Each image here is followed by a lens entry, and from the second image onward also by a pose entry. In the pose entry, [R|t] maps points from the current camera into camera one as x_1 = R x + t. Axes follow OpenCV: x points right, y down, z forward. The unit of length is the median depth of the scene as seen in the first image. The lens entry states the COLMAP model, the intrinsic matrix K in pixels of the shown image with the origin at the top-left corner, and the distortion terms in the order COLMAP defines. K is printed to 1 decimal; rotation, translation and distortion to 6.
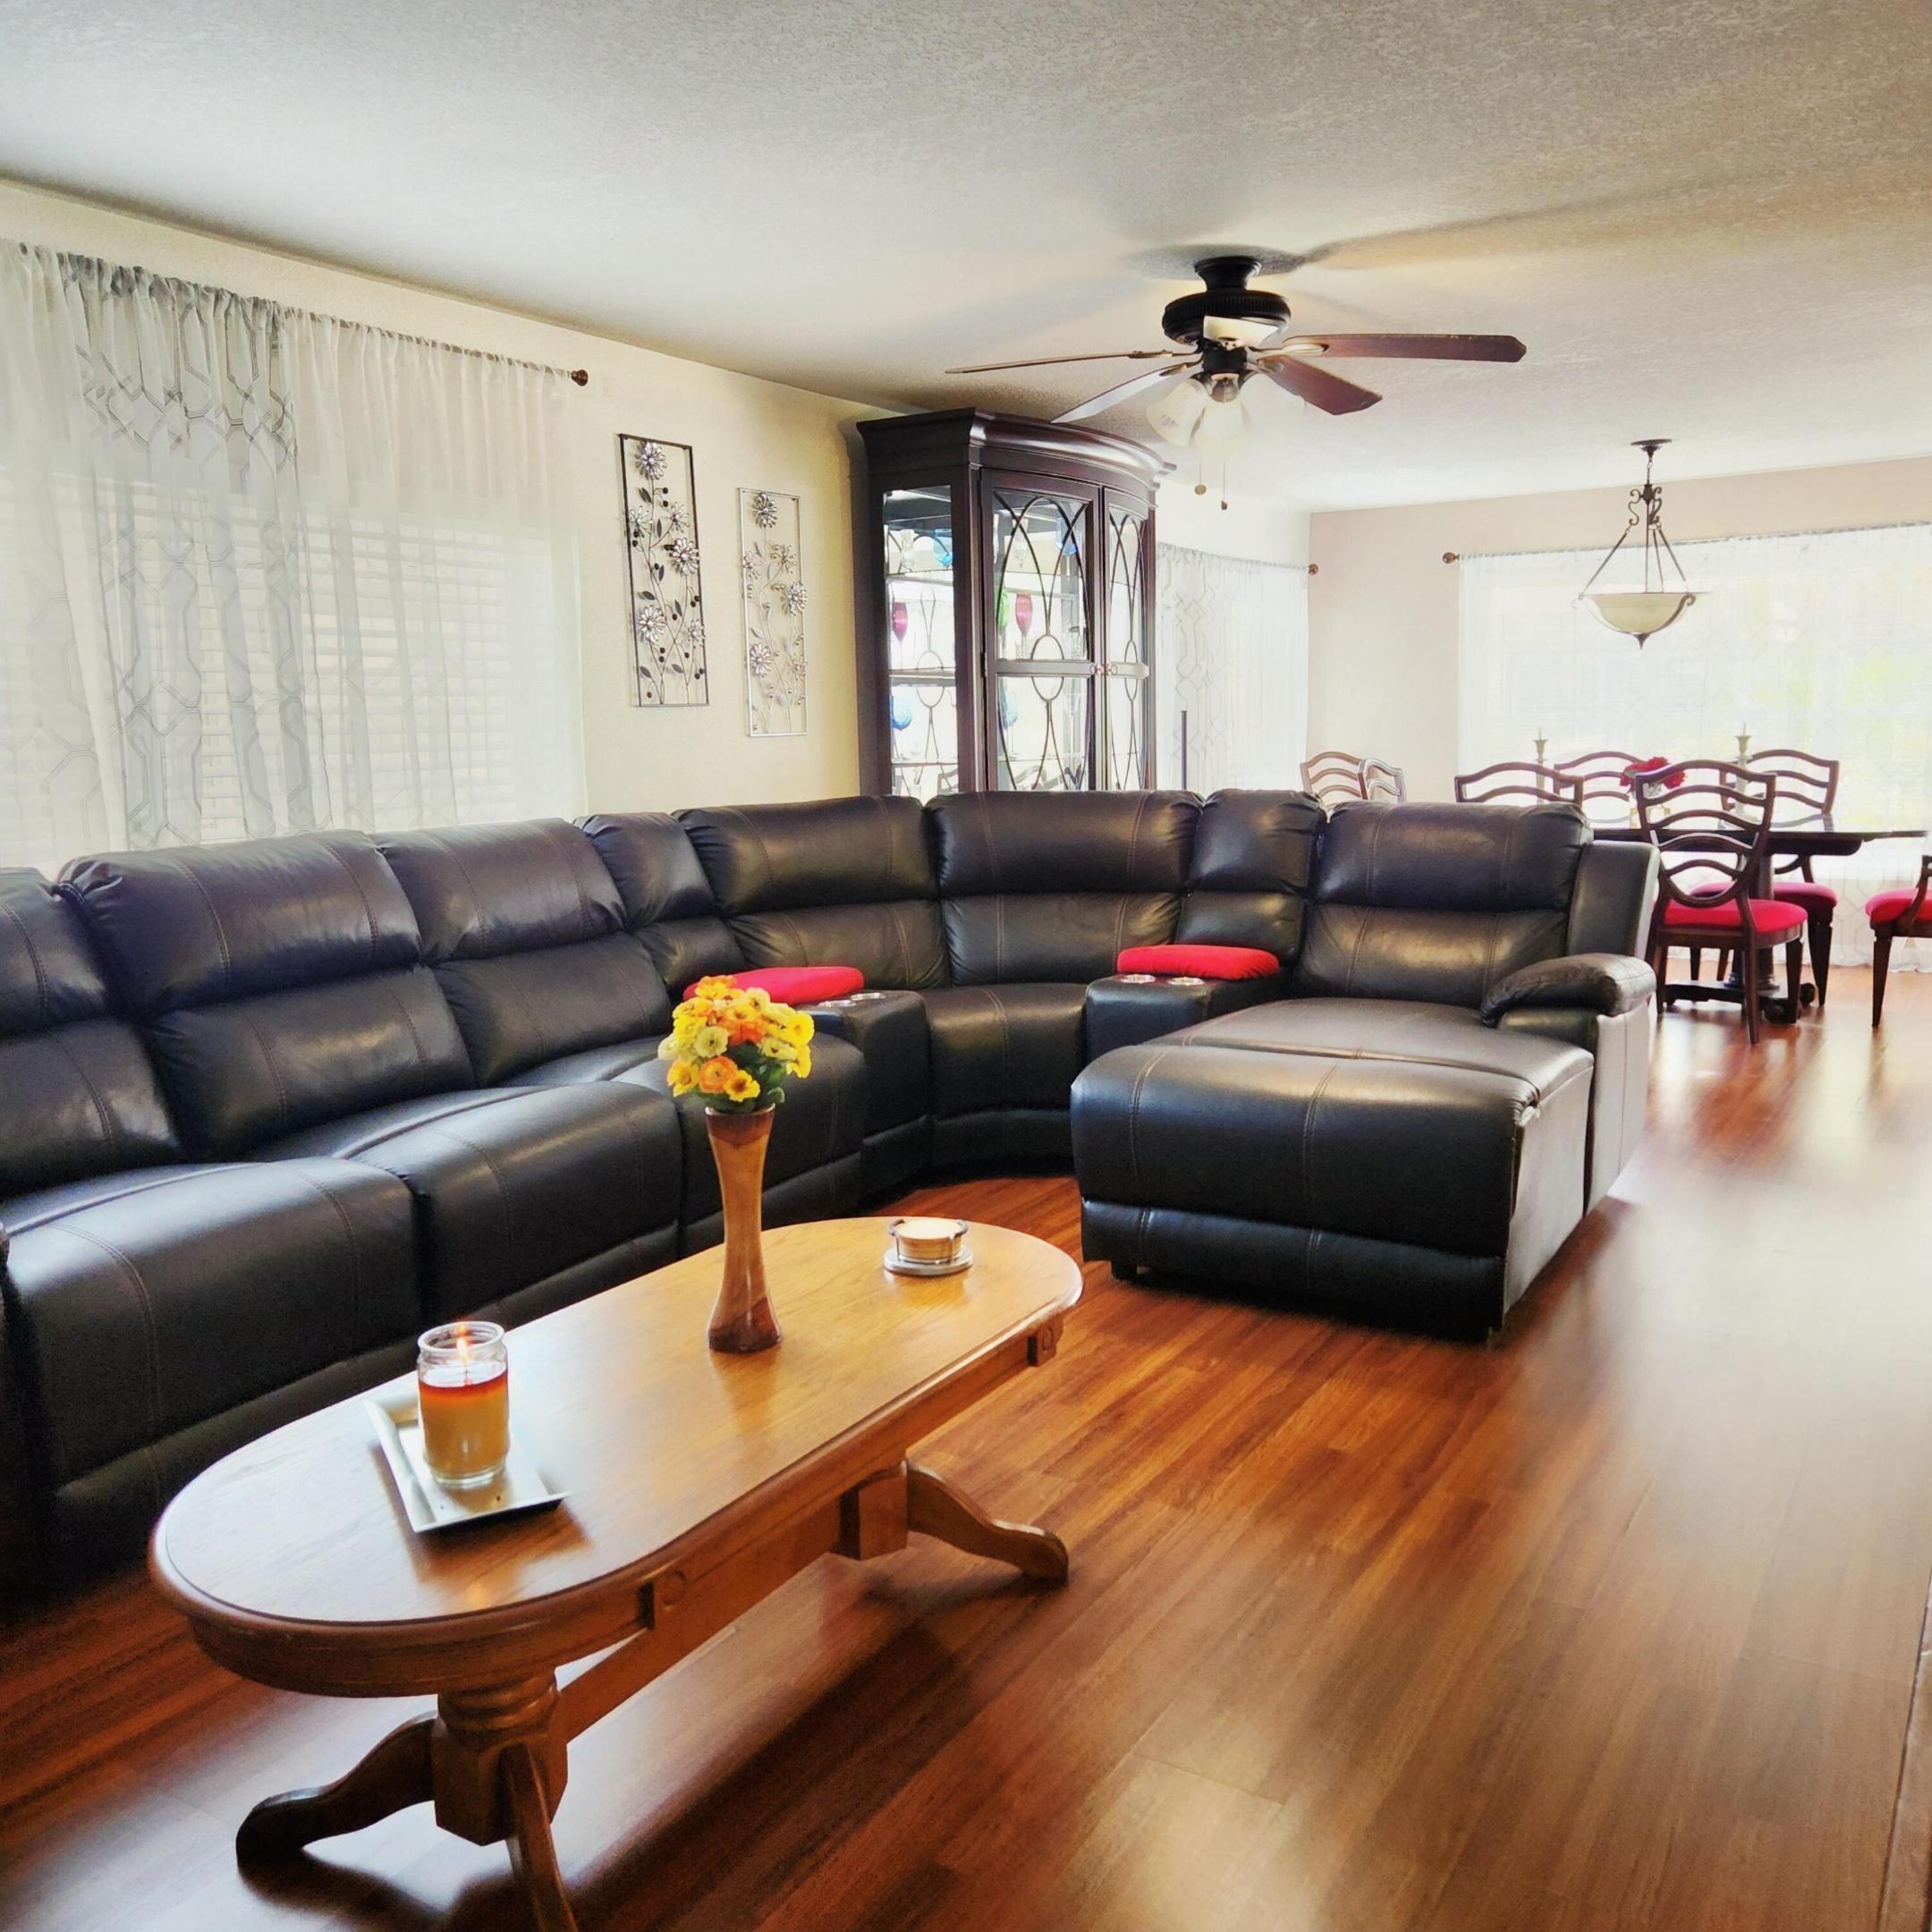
lens RADIAL K [[1714.4, 0, 966.0], [0, 1714.4, 966.0], [0, 0, 1]] dist [0.080484, -0.080015]
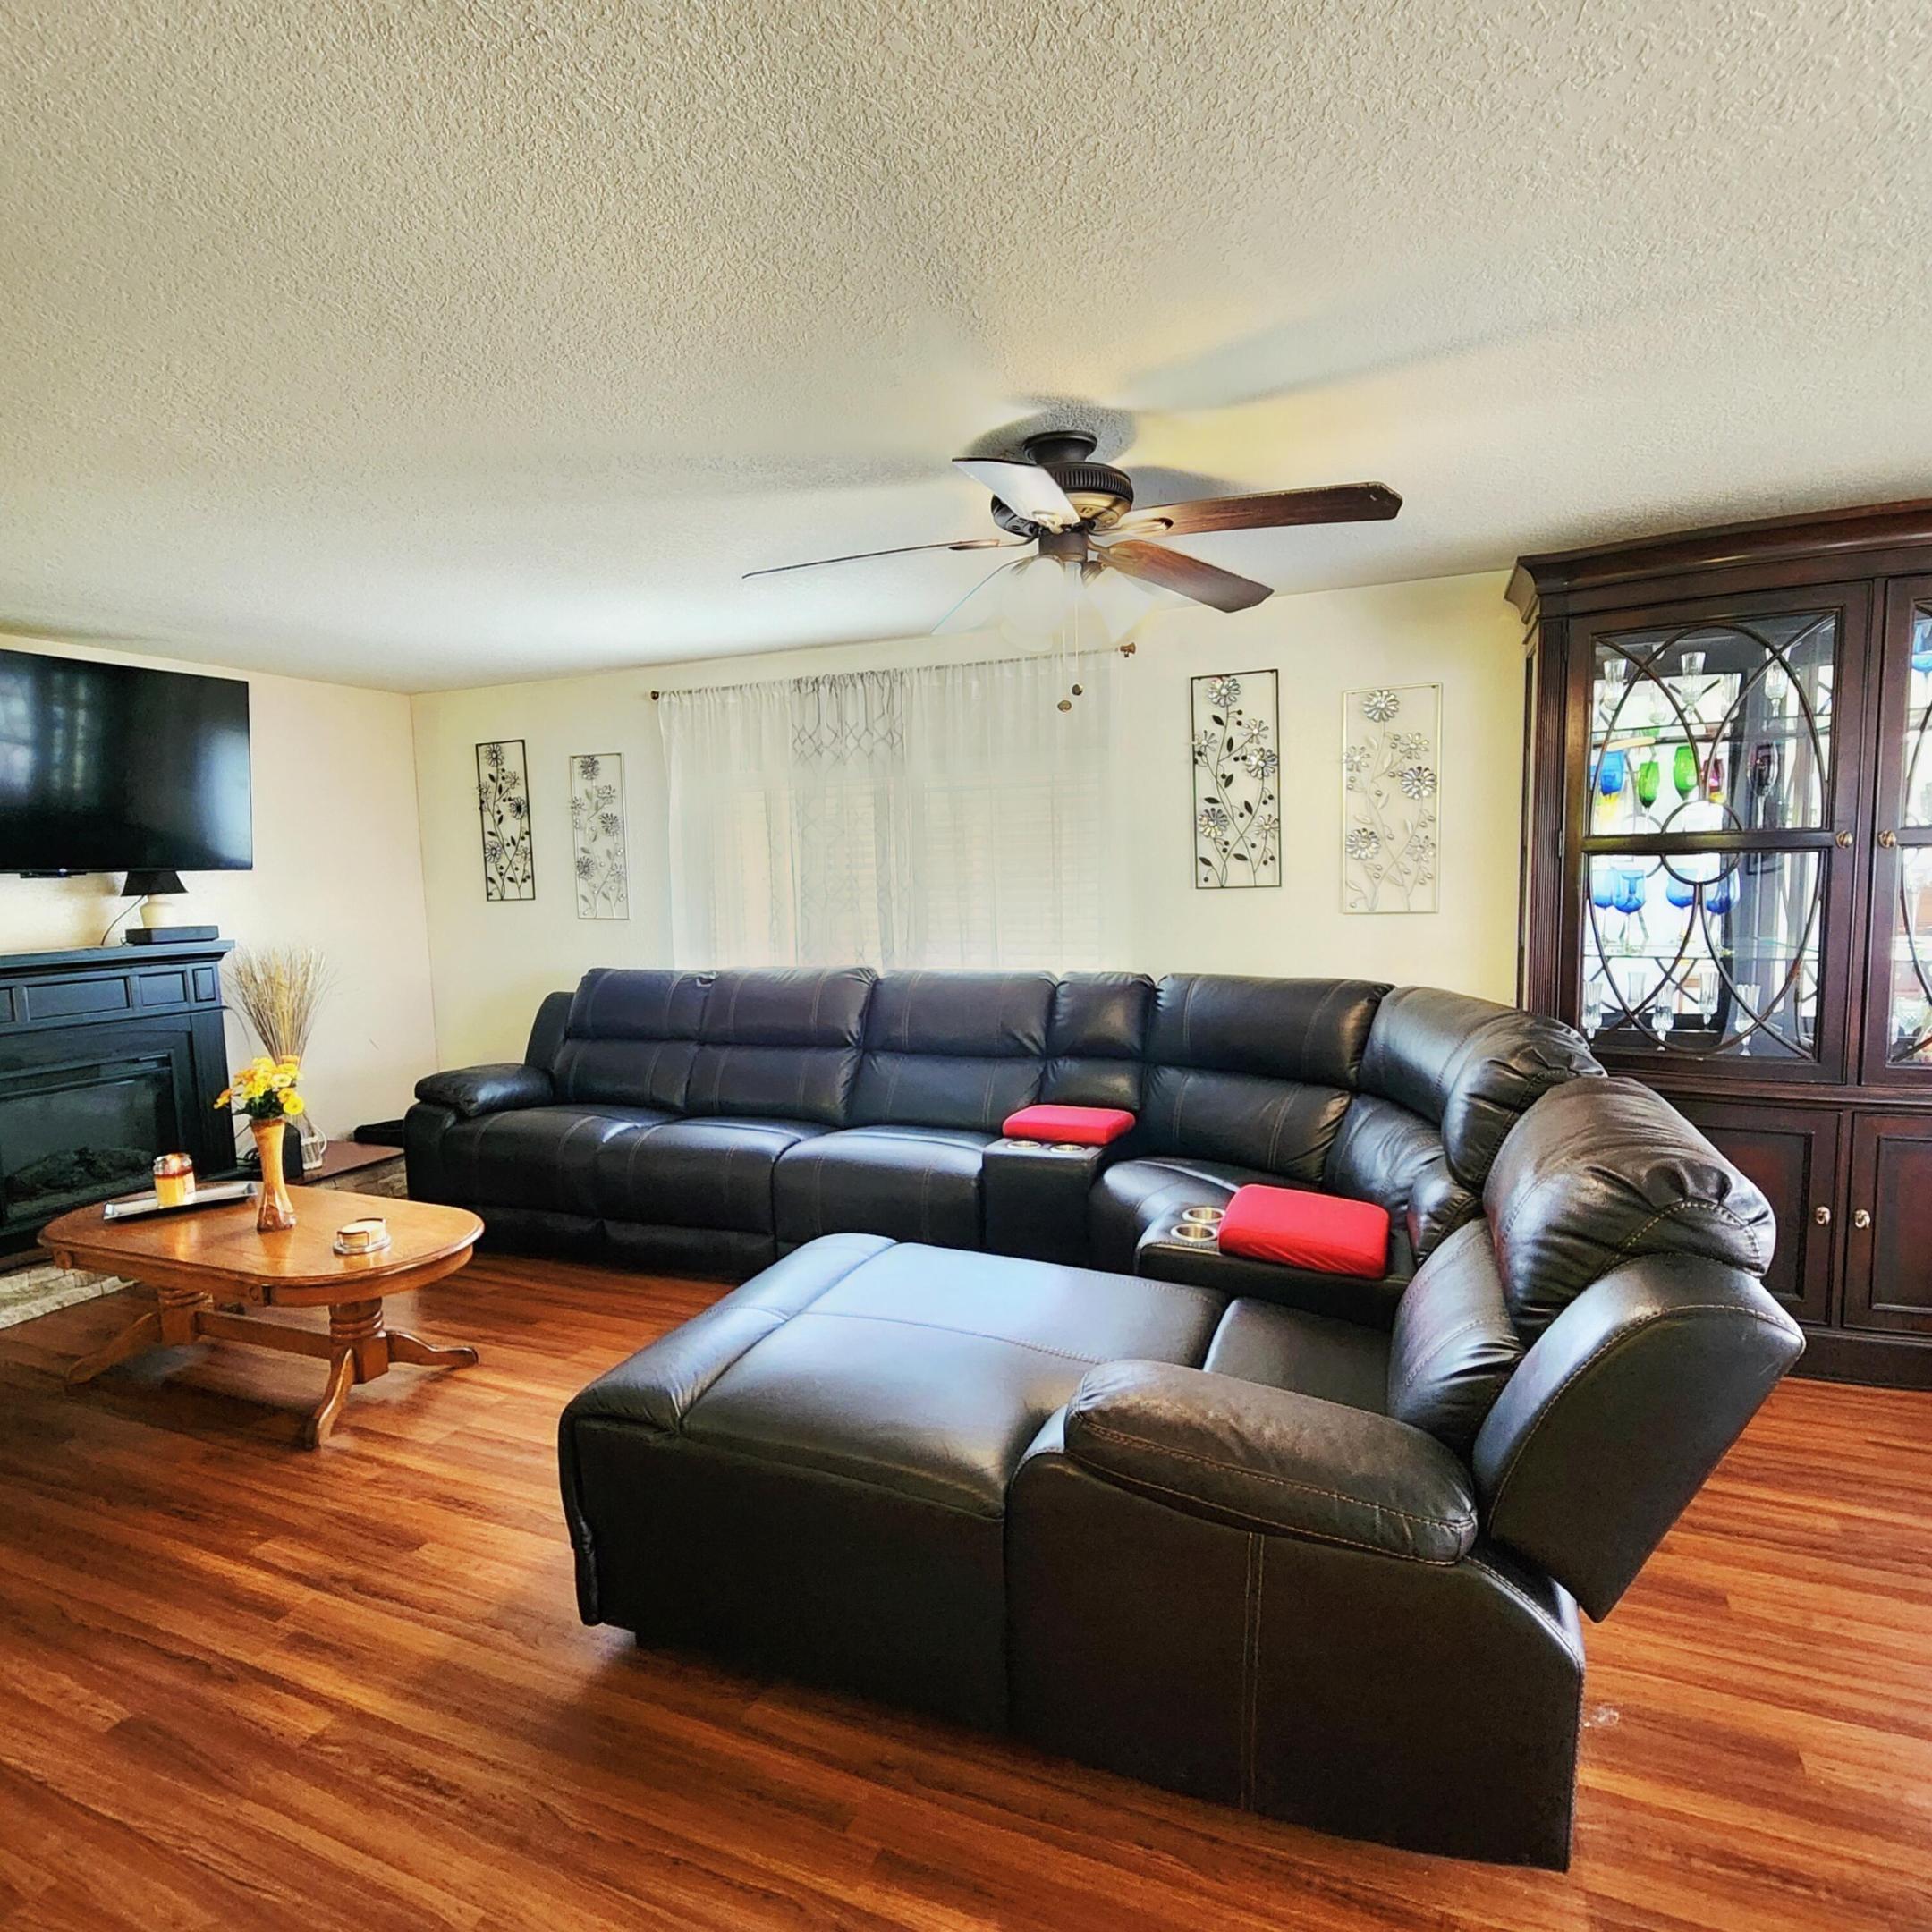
lens RADIAL K [[1128.4, 0, 947.2], [0, 1128.4, 993.0], [0, 0, 1]] dist [-0.000638, 0.002340]
pose [[0.158100, 0.128706, -0.978999, 0.649571], [-0.111543, 0.987450, 0.111803, -0.159110], [0.981103, 0.091525, 0.170472, 0.741781]]
